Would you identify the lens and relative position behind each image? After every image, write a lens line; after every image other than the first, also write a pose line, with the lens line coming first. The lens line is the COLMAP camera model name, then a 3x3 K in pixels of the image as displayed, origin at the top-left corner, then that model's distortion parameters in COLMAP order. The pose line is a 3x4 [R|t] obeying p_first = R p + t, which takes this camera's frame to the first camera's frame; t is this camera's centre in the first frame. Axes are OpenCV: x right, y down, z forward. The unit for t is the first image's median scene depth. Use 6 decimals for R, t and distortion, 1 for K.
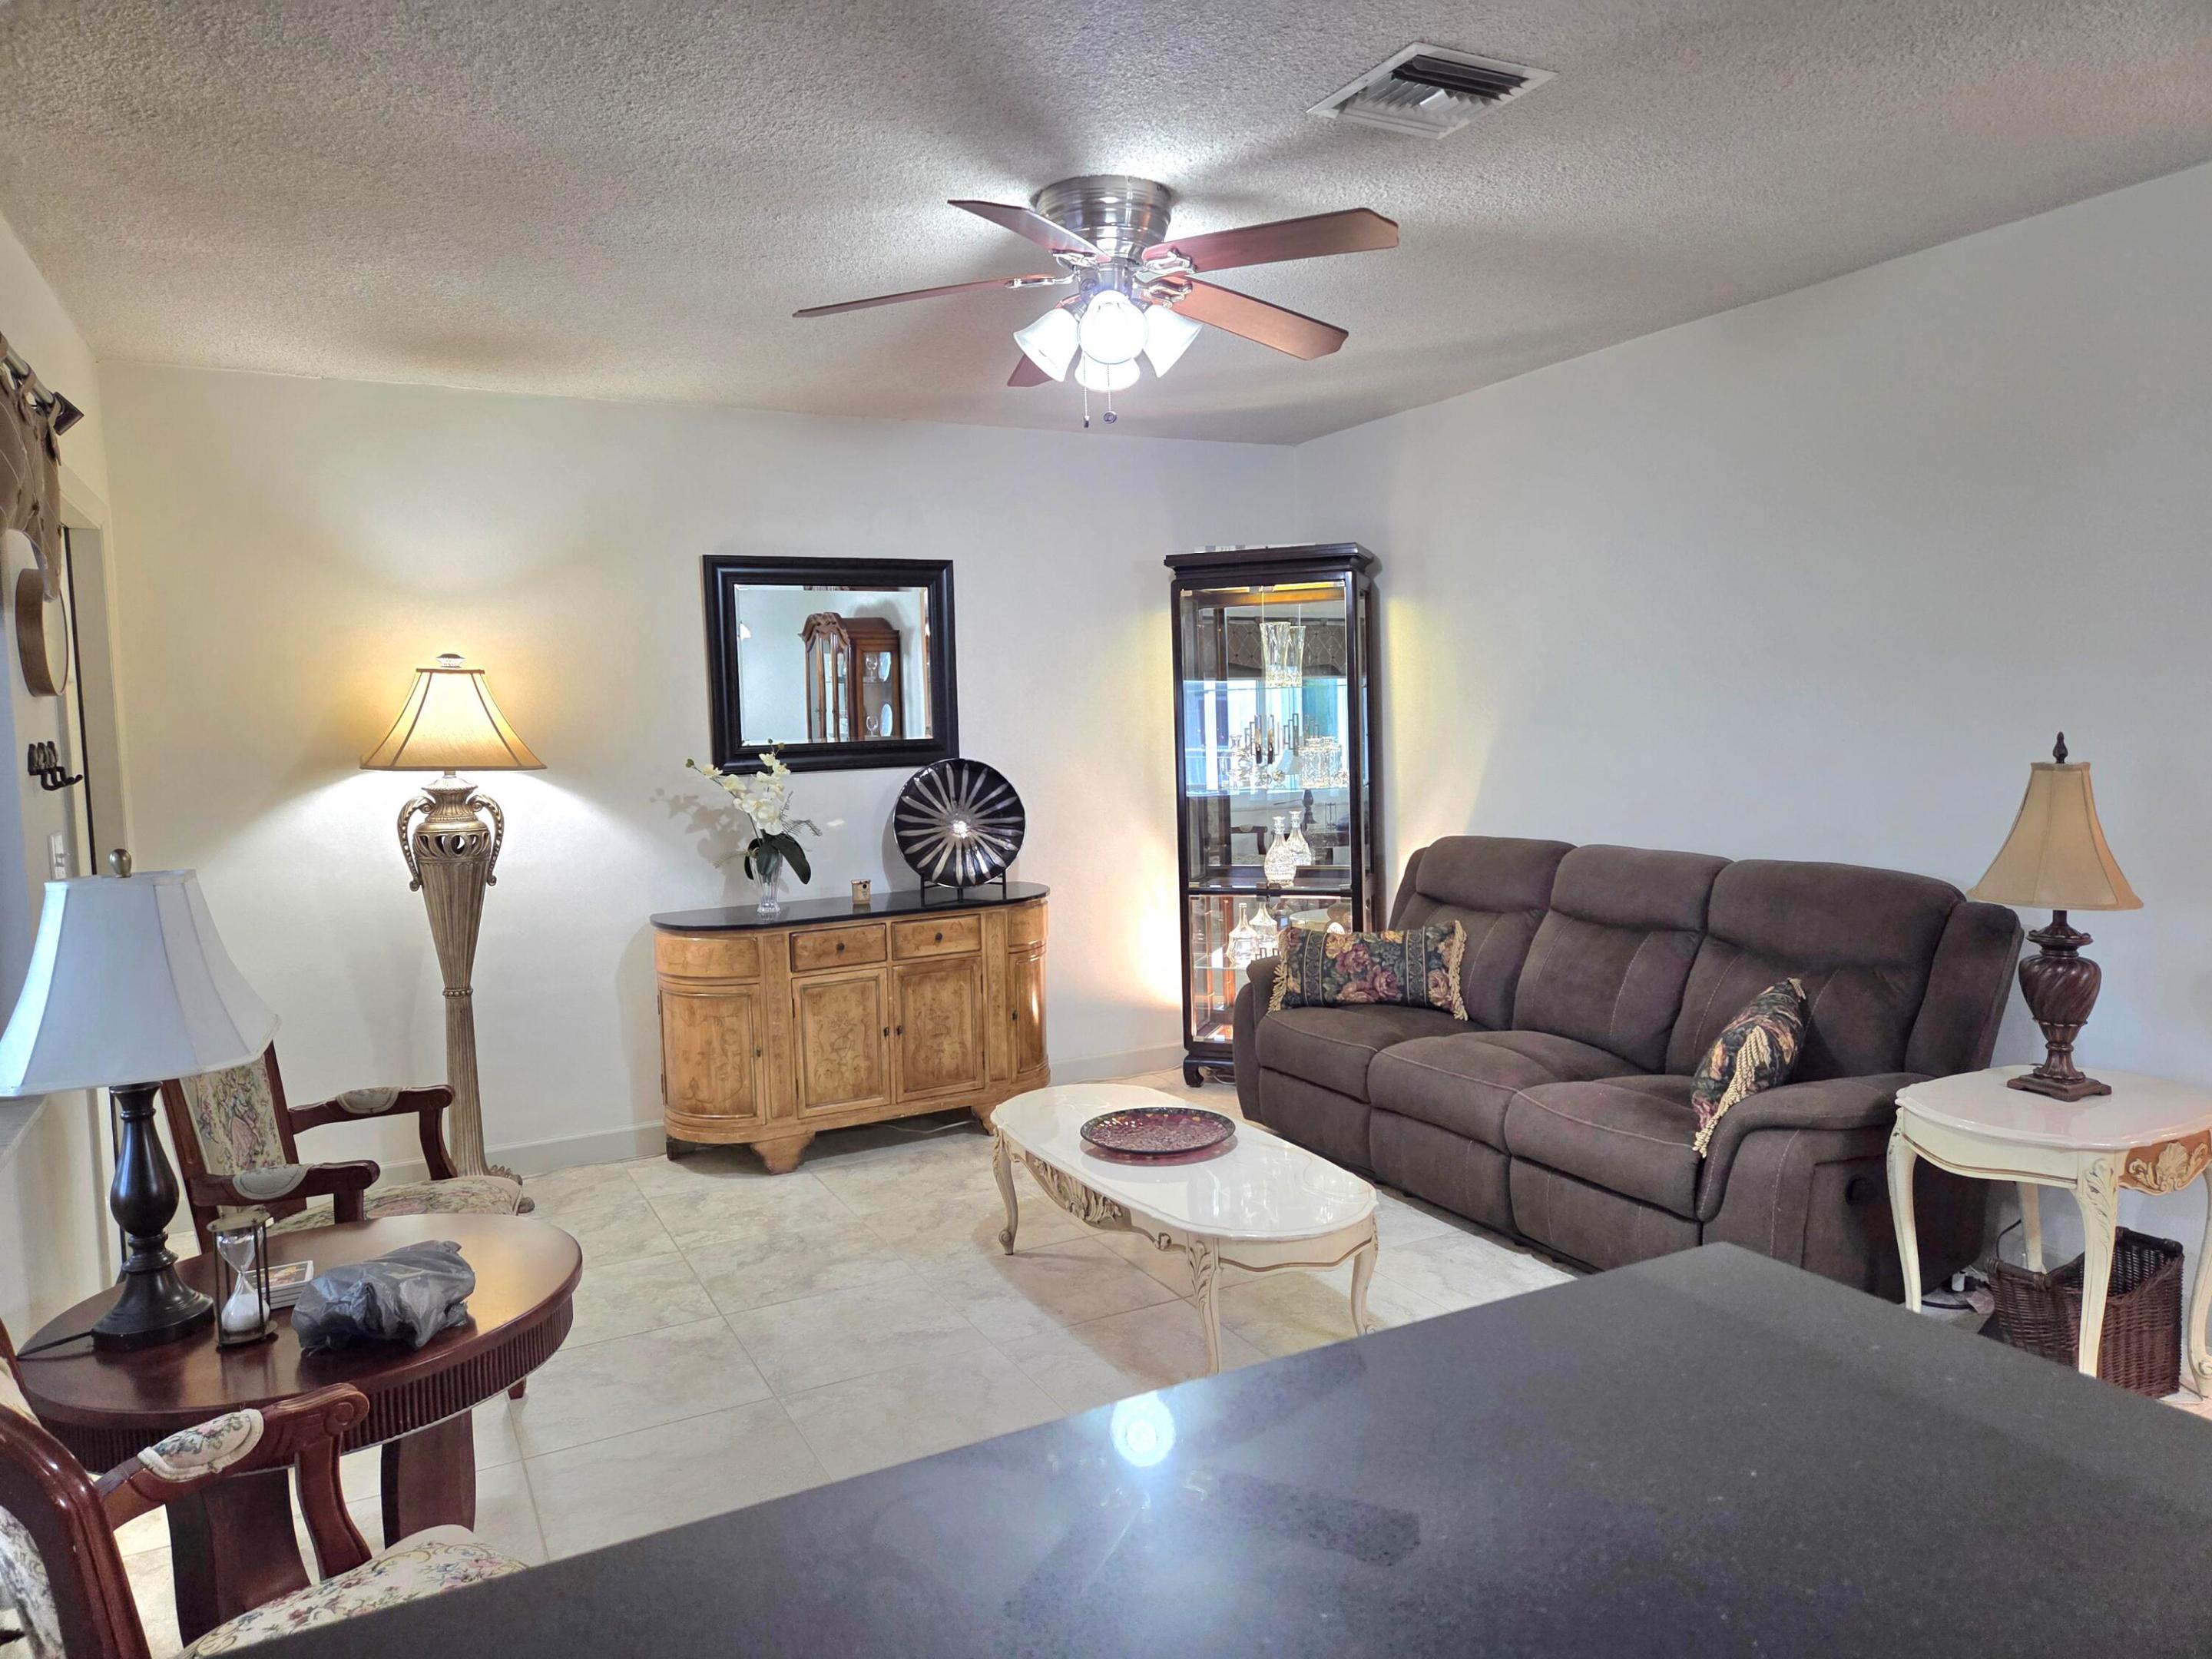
lens RADIAL K [[1483.6, 0, 1106.0], [0, 1483.6, 829.5], [0, 0, 1]] dist [0.084700, -0.076101]
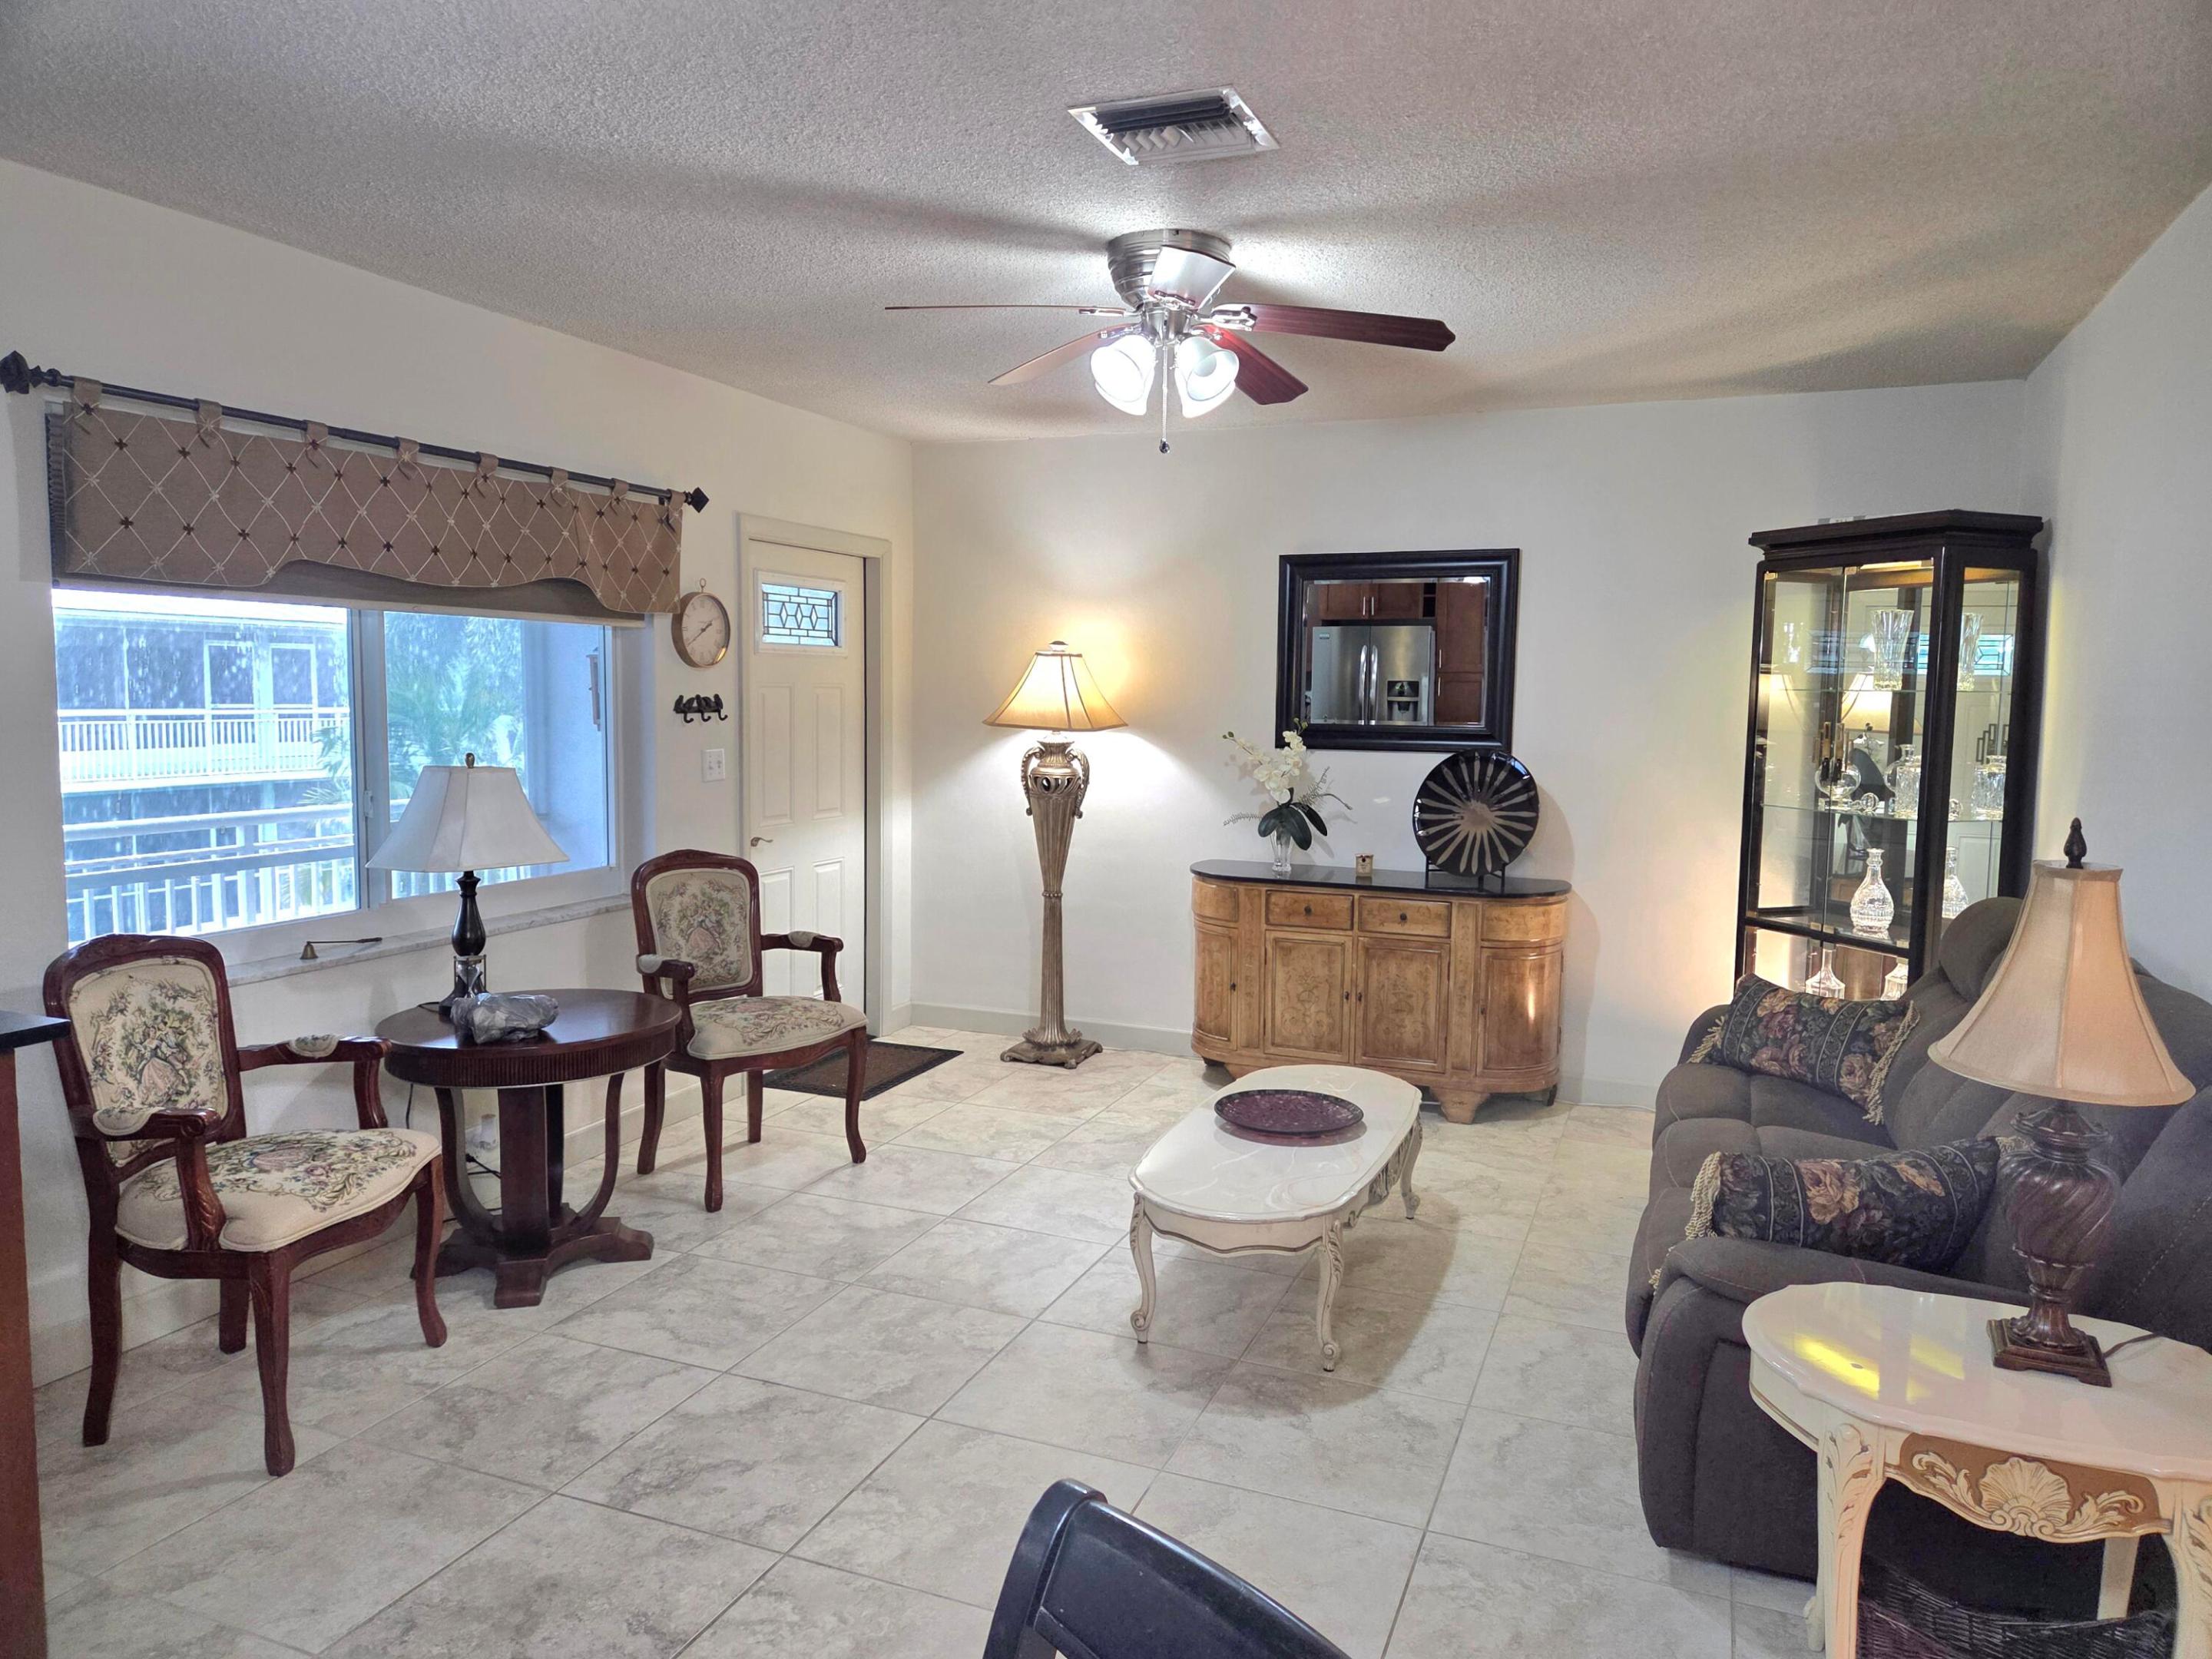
lens RADIAL K [[1483.6, 0, 1106.0], [0, 1483.6, 829.5], [0, 0, 1]] dist [0.084700, -0.076101]
pose [[0.643244, 0.114022, -0.757123, 0.547990], [-0.095351, 0.993081, 0.068548, -0.041174], [0.759700, 0.028100, 0.649666, 0.165358]]
